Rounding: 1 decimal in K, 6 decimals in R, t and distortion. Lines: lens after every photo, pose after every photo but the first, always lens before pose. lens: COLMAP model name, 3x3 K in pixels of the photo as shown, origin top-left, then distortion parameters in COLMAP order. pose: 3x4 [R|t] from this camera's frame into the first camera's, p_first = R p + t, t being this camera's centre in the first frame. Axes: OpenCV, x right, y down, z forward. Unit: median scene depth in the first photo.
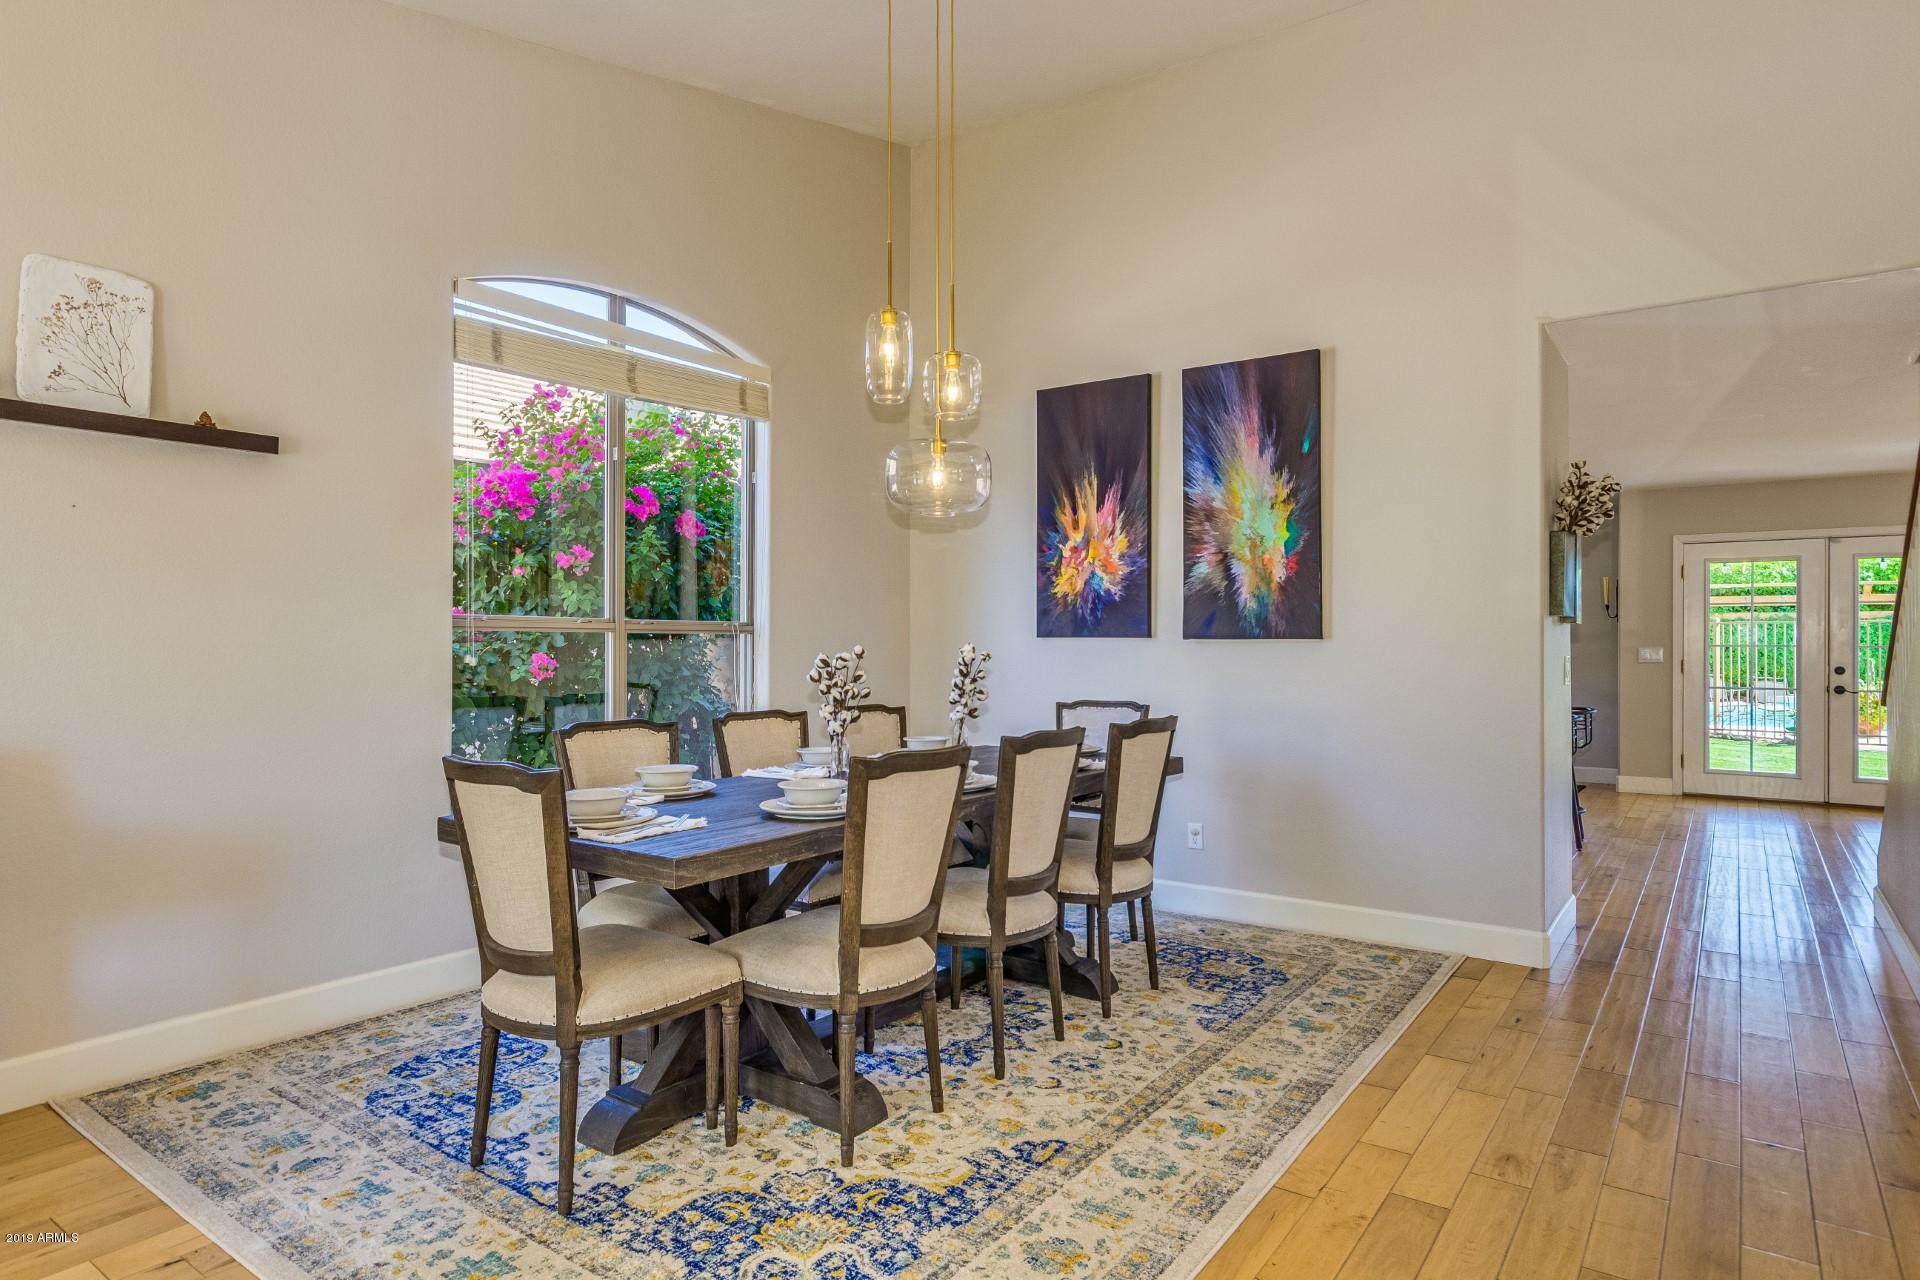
lens RADIAL K [[1090.3, 0, 953.0], [0, 1090.3, 641.6], [0, 0, 1]] dist [0.014487, 0.000495]
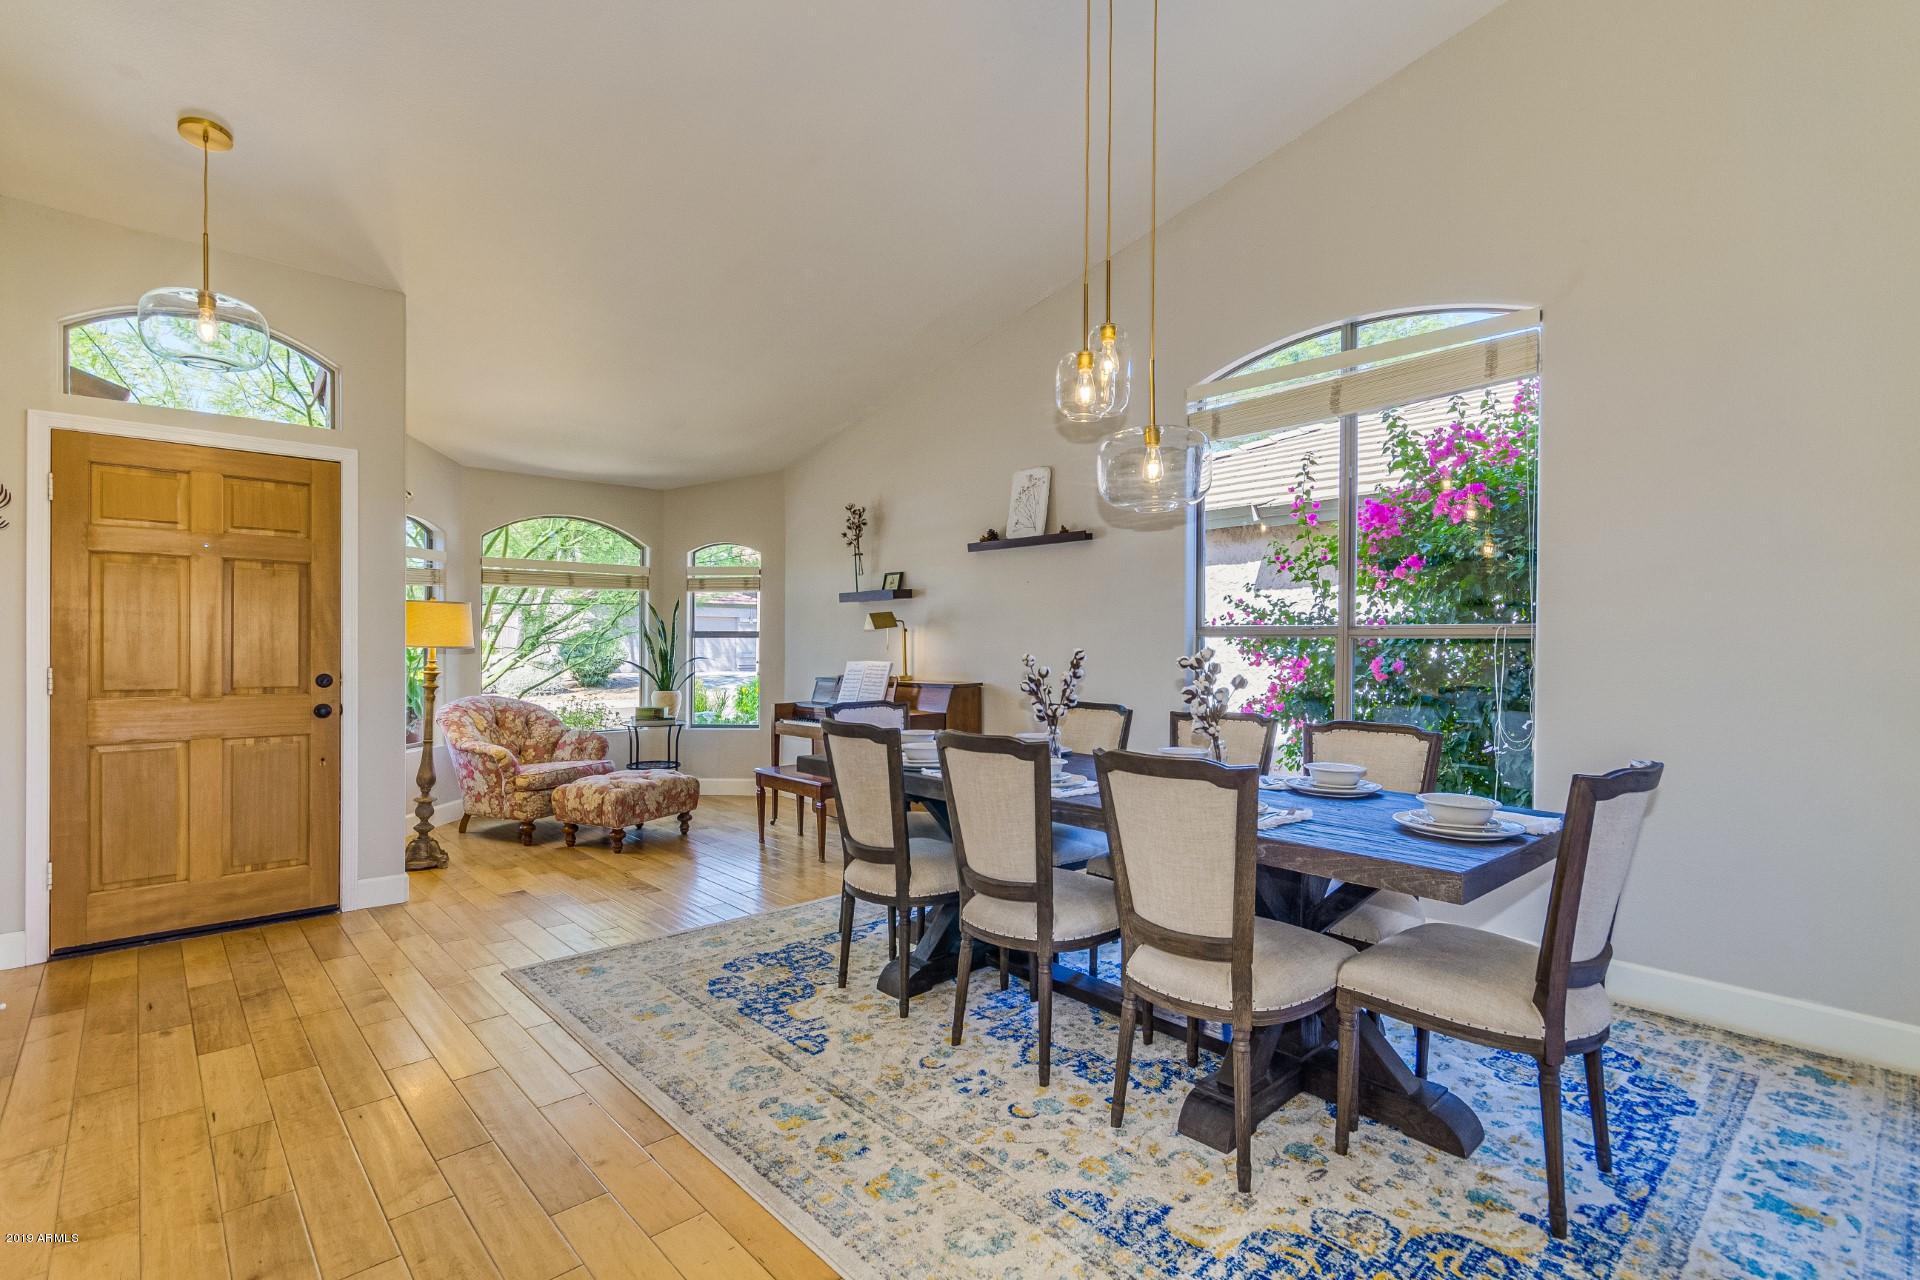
lens RADIAL K [[873.7, 0, 957.4], [0, 873.7, 650.2], [0, 0, 1]] dist [-0.001724, 0.001040]
pose [[-0.189050, -0.005685, -0.981951, 0.888611], [-0.014478, 0.999891, -0.003002, 0.016825], [0.981861, 0.013649, -0.189112, 1.166802]]
